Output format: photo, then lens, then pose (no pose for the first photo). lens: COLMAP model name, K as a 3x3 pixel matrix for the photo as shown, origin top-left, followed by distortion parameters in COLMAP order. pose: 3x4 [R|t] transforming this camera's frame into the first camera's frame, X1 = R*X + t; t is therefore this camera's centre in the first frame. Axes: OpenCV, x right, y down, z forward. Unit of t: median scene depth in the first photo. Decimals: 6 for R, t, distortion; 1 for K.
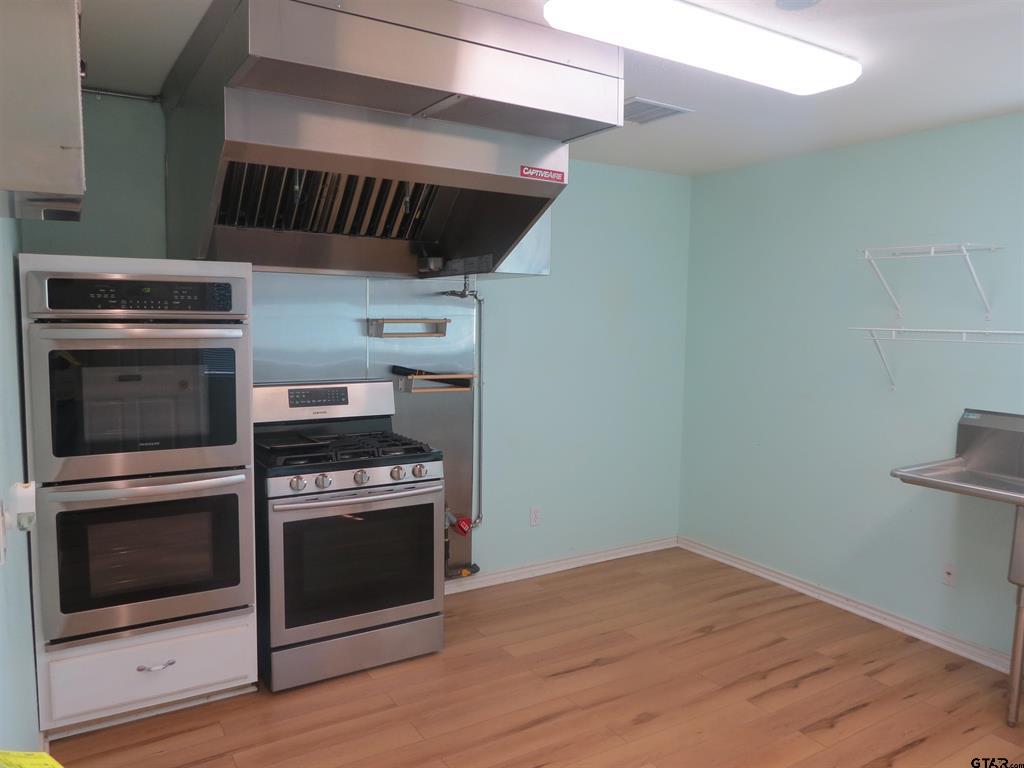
lens RADIAL K [[724.1, 0, 514.1], [0, 724.1, 380.9], [0, 0, 1]] dist [-0.030554, 0.006434]
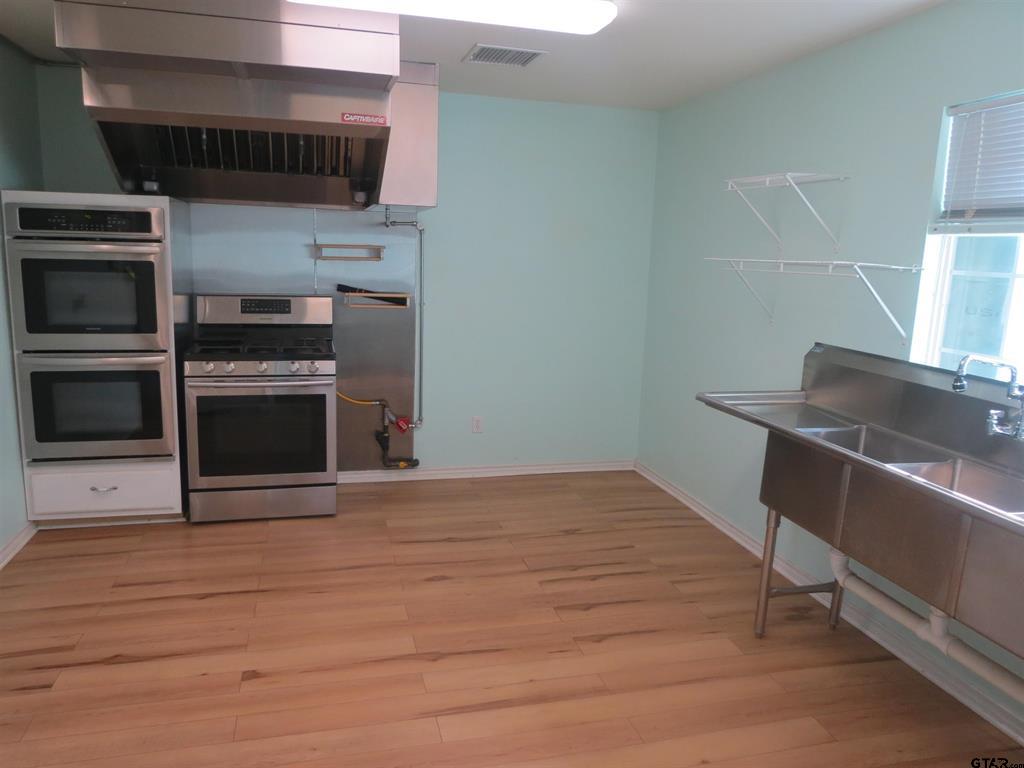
lens RADIAL K [[724.1, 0, 514.1], [0, 724.1, 380.9], [0, 0, 1]] dist [-0.030554, 0.006434]
pose [[0.957855, 0.067700, -0.279162, 0.531346], [-0.045166, 0.995238, 0.086382, 0.025183], [0.283681, -0.070133, 0.956351, -0.082324]]
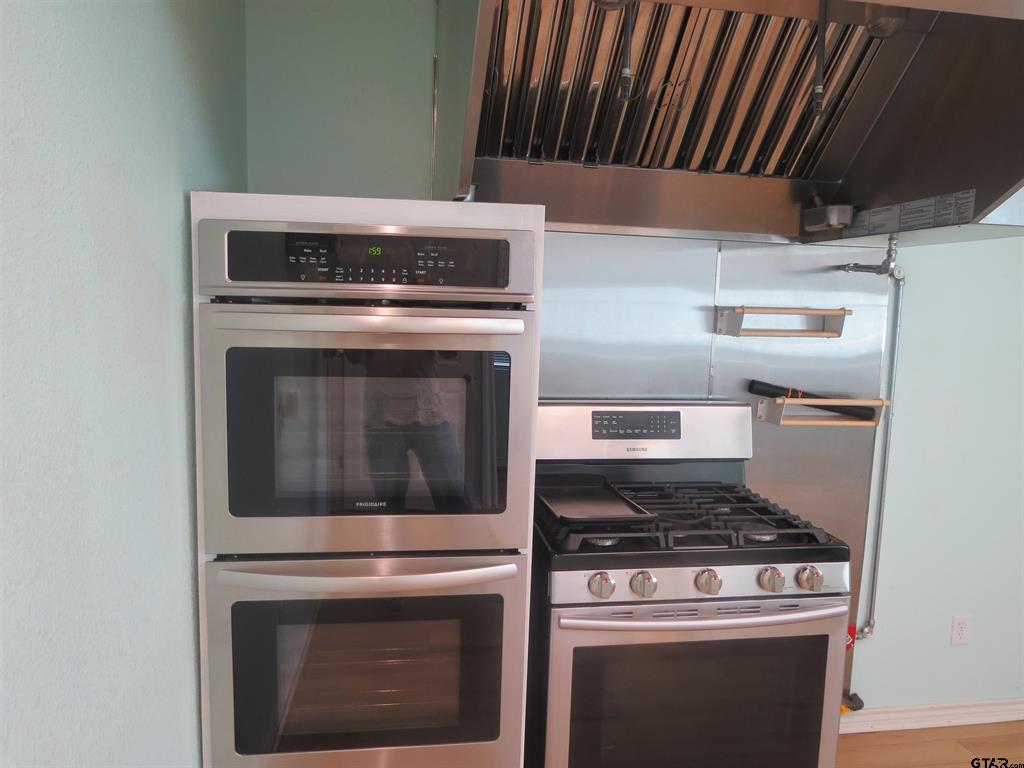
lens RADIAL K [[724.1, 0, 514.1], [0, 724.1, 380.9], [0, 0, 1]] dist [-0.030554, 0.006434]
pose [[0.919070, 0.056701, -0.389995, -0.128986], [-0.050336, 0.998380, 0.026532, -0.031348], [0.390867, -0.004755, 0.920435, 0.384659]]
